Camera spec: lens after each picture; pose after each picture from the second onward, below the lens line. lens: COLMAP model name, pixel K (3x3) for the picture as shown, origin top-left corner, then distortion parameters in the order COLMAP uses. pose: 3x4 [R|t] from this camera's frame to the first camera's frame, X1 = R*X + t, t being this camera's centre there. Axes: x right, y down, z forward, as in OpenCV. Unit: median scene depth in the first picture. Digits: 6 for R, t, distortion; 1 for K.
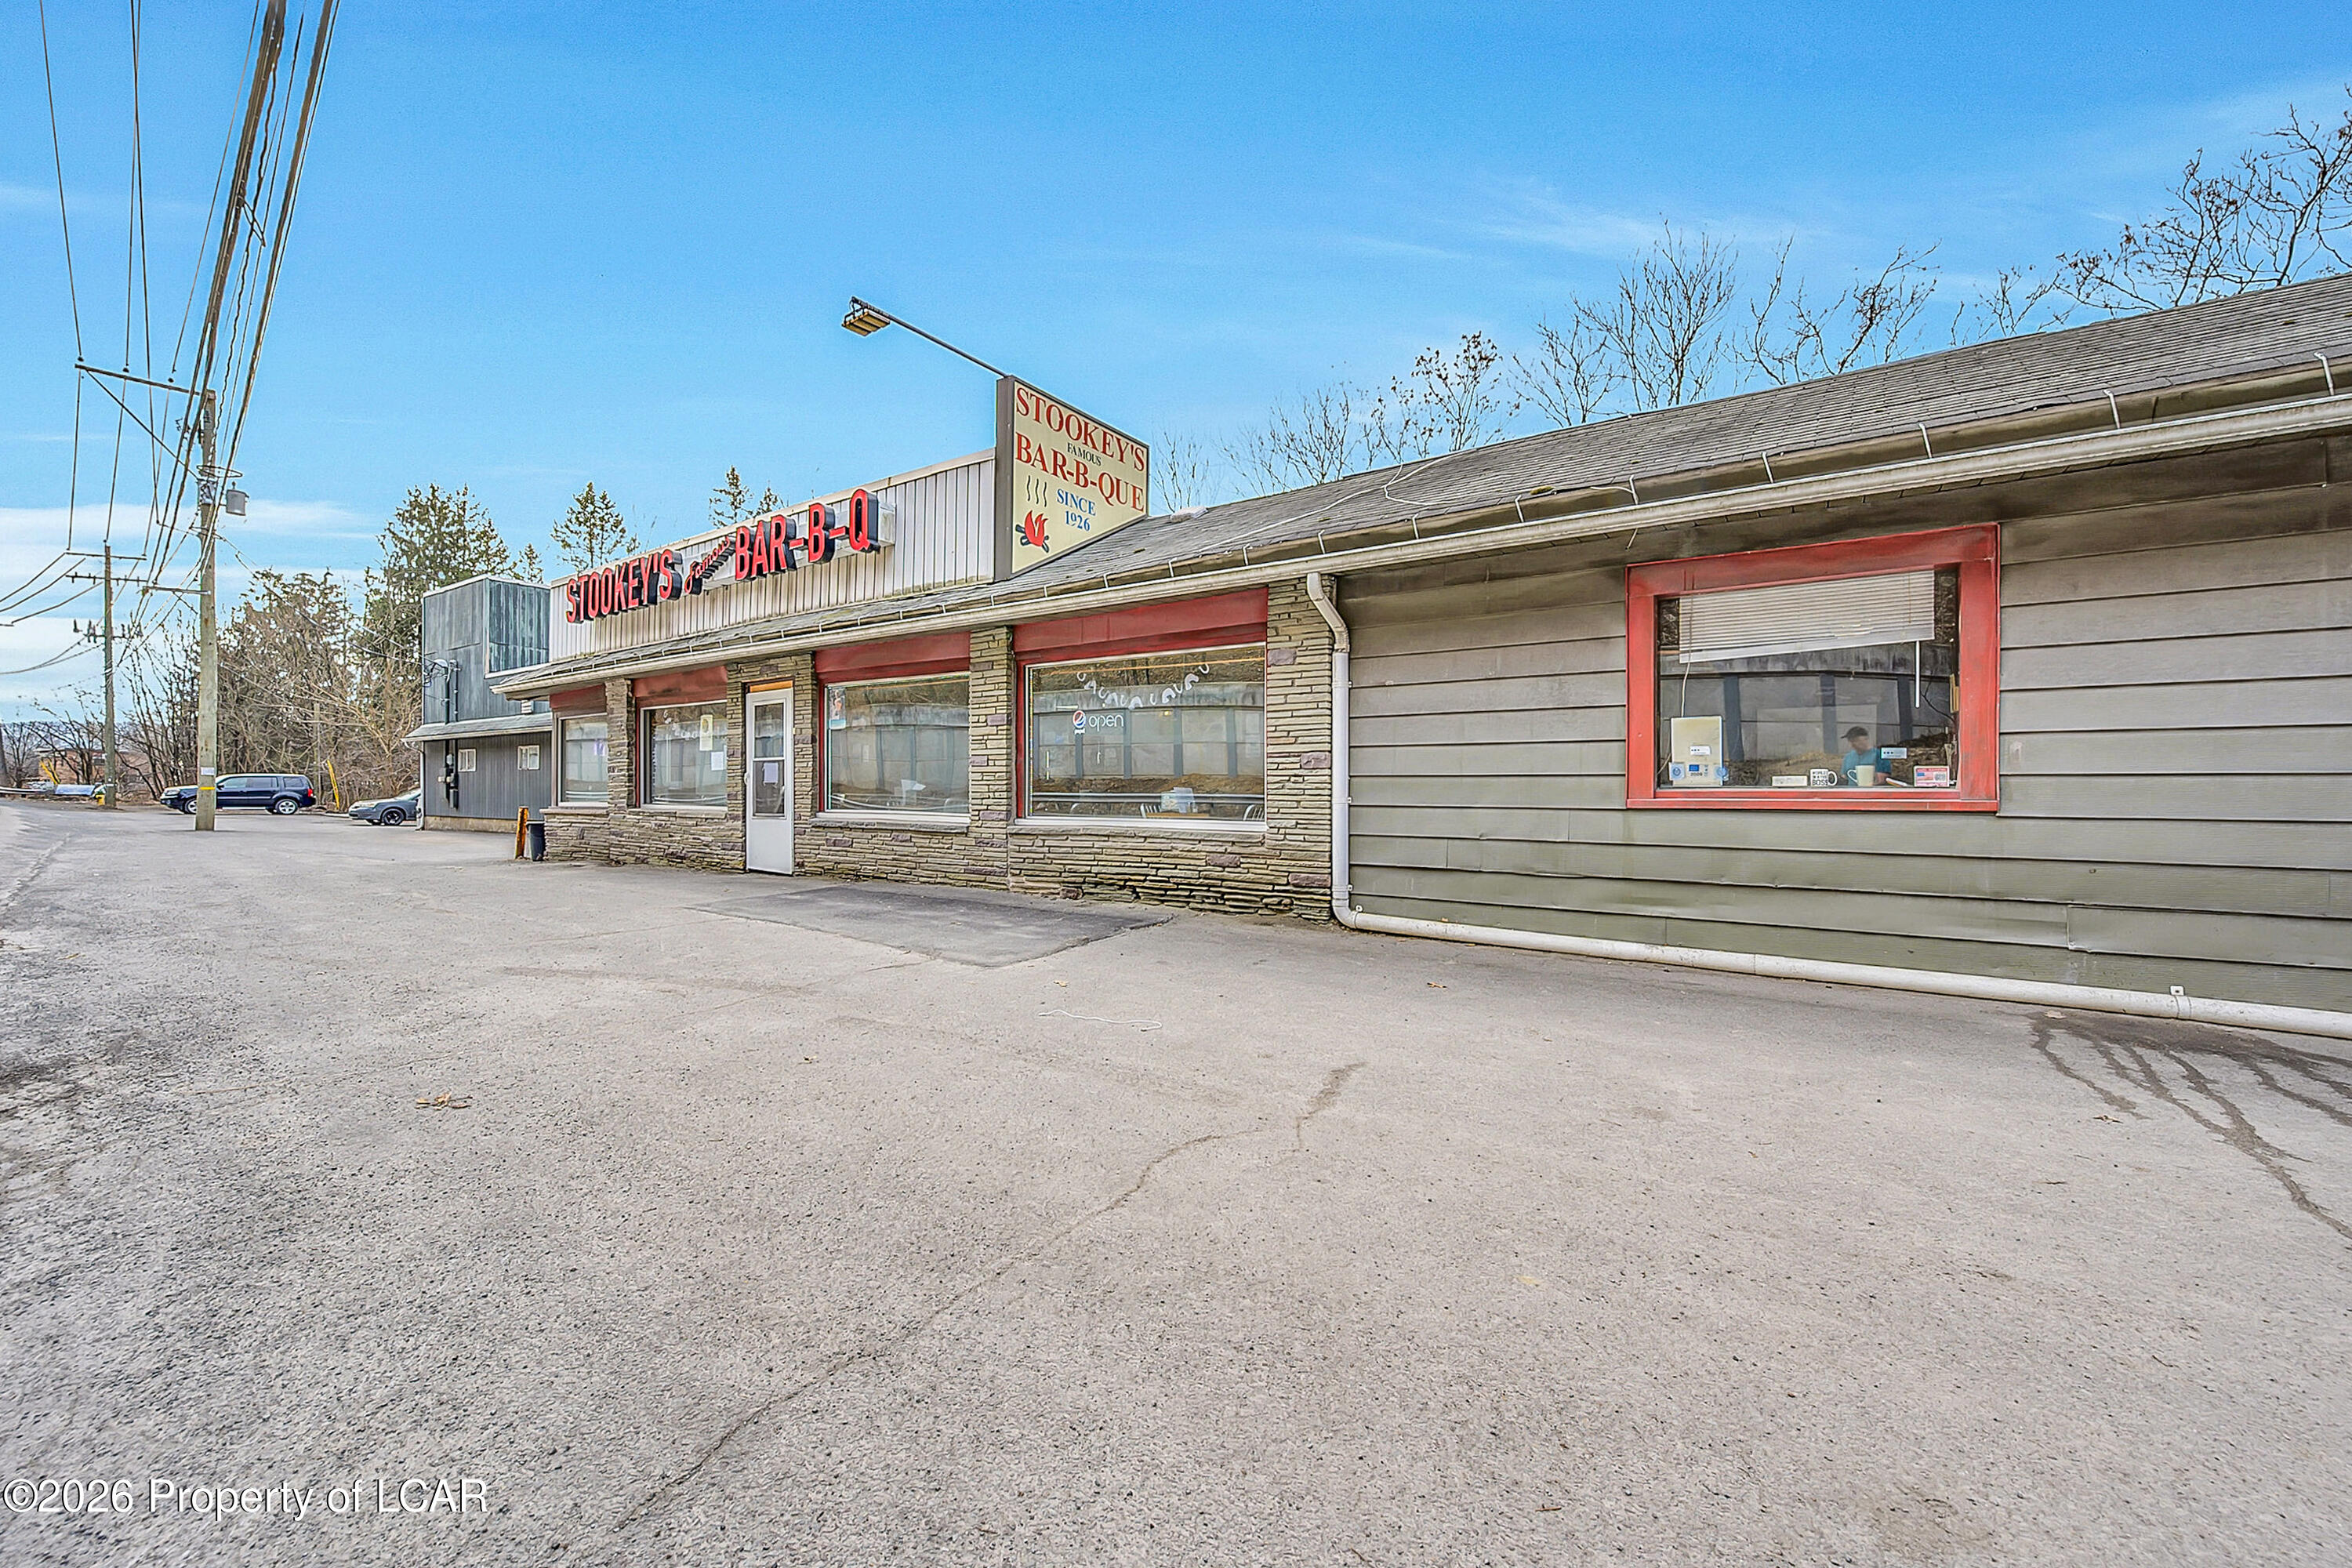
lens RADIAL K [[930.1, 0, 1193.0], [0, 930.1, 770.7], [0, 0, 1]] dist [-0.002306, -0.000064]
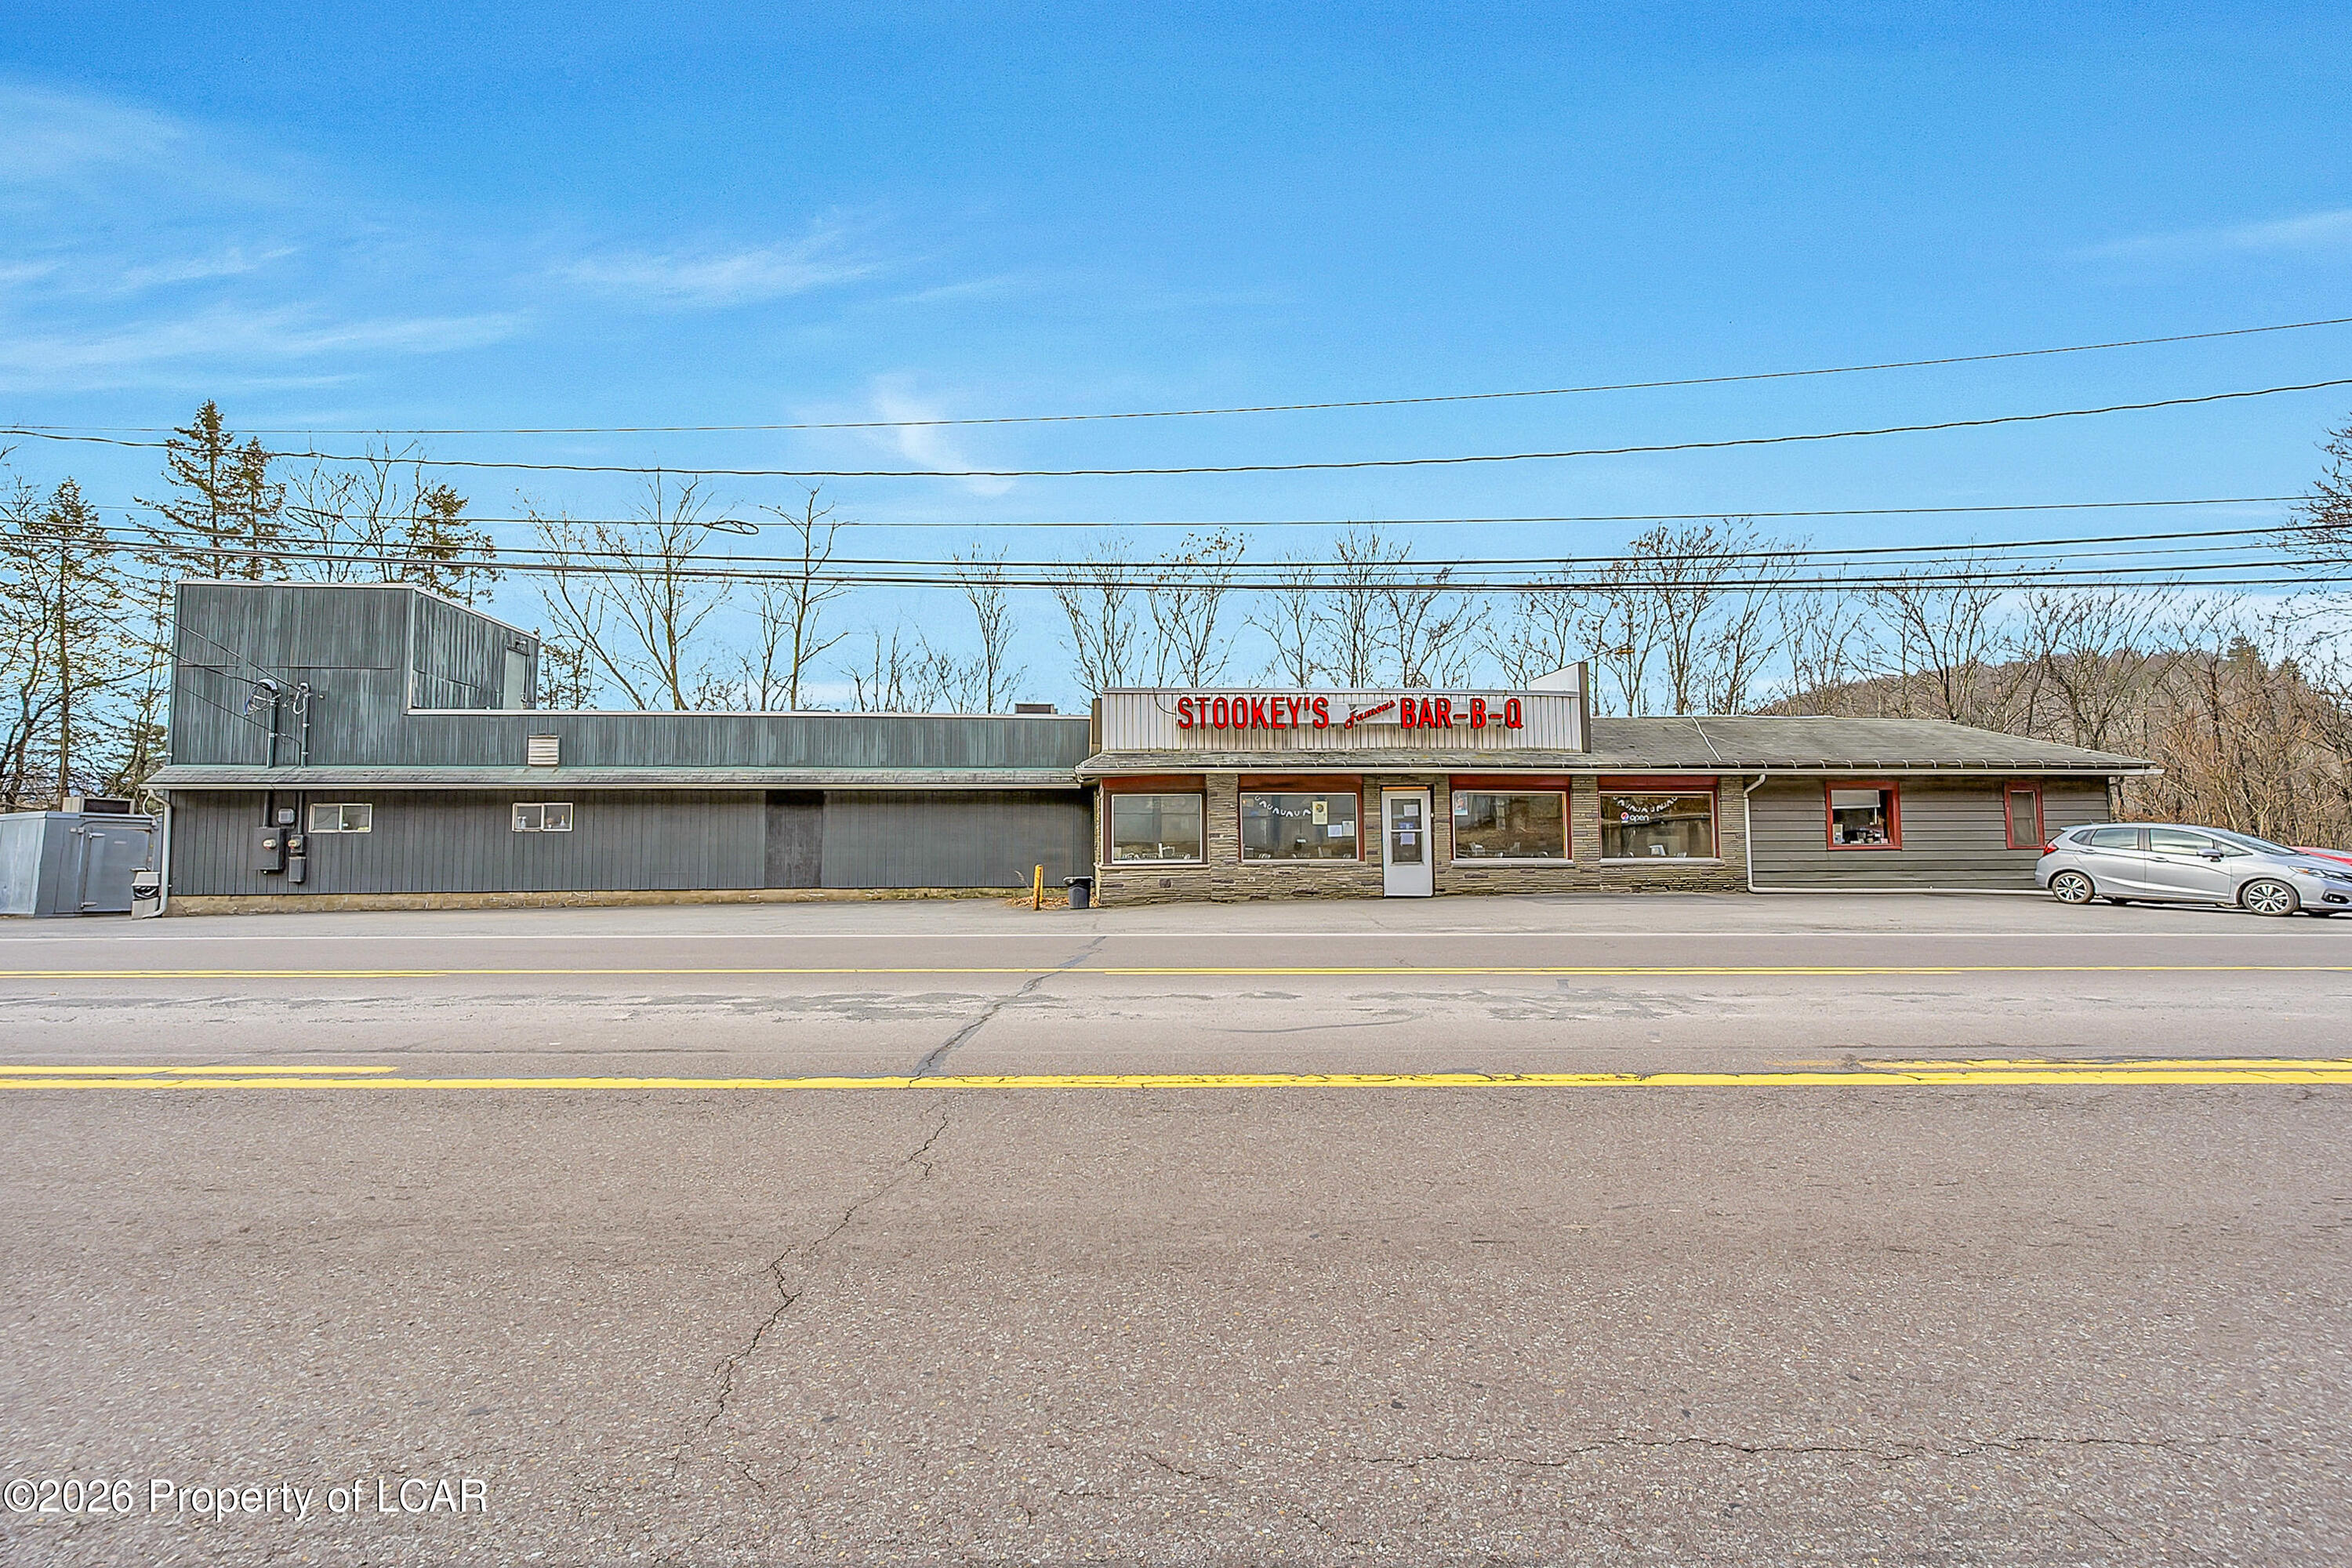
lens RADIAL K [[930.1, 0, 1193.0], [0, 930.1, 770.7], [0, 0, 1]] dist [-0.002306, -0.000064]
pose [[0.758122, 0.049666, 0.650219, -2.036191], [-0.005129, 0.997519, -0.070213, -0.000227], [-0.652093, 0.049895, 0.756495, -0.061048]]
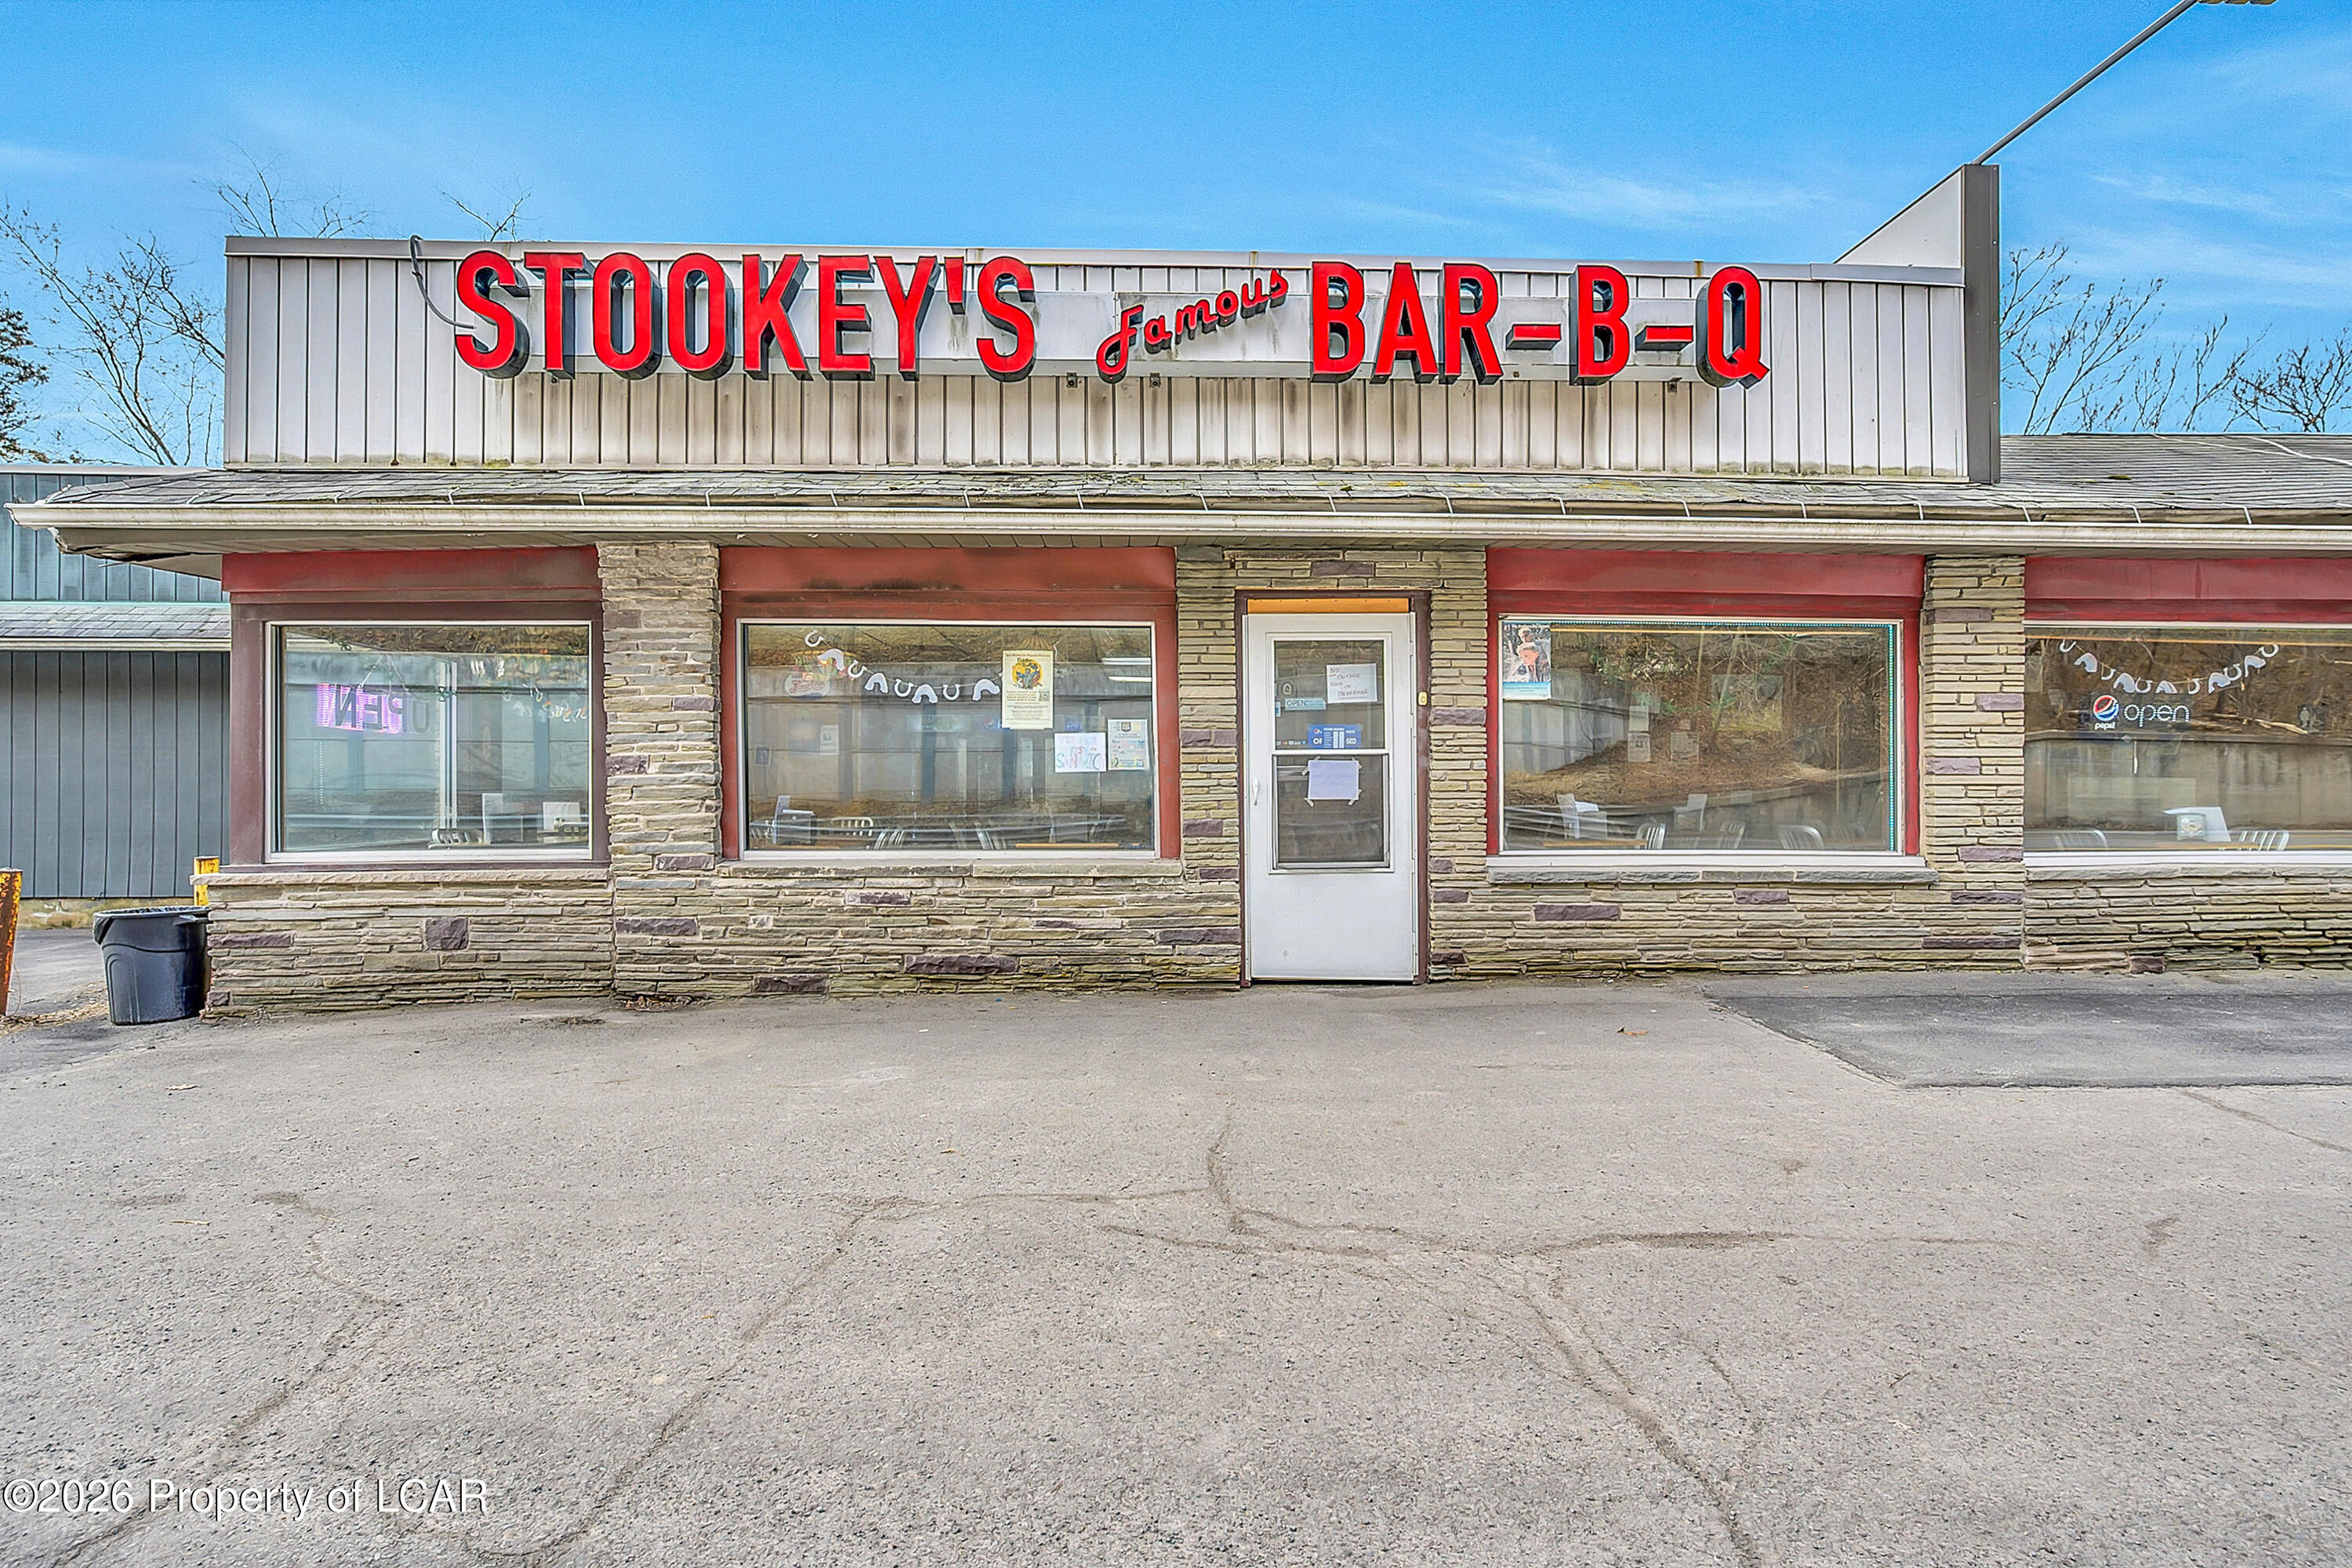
lens RADIAL K [[1035.0, 0, 1182.5], [0, 1035.0, 797.7], [0, 0, 1]] dist [0.000234, 0.000259]
pose [[0.798175, 0.004922, 0.602406, -0.915359], [-0.008651, 0.999957, 0.003293, 0.011055], [-0.602364, -0.007840, 0.798183, 0.655921]]
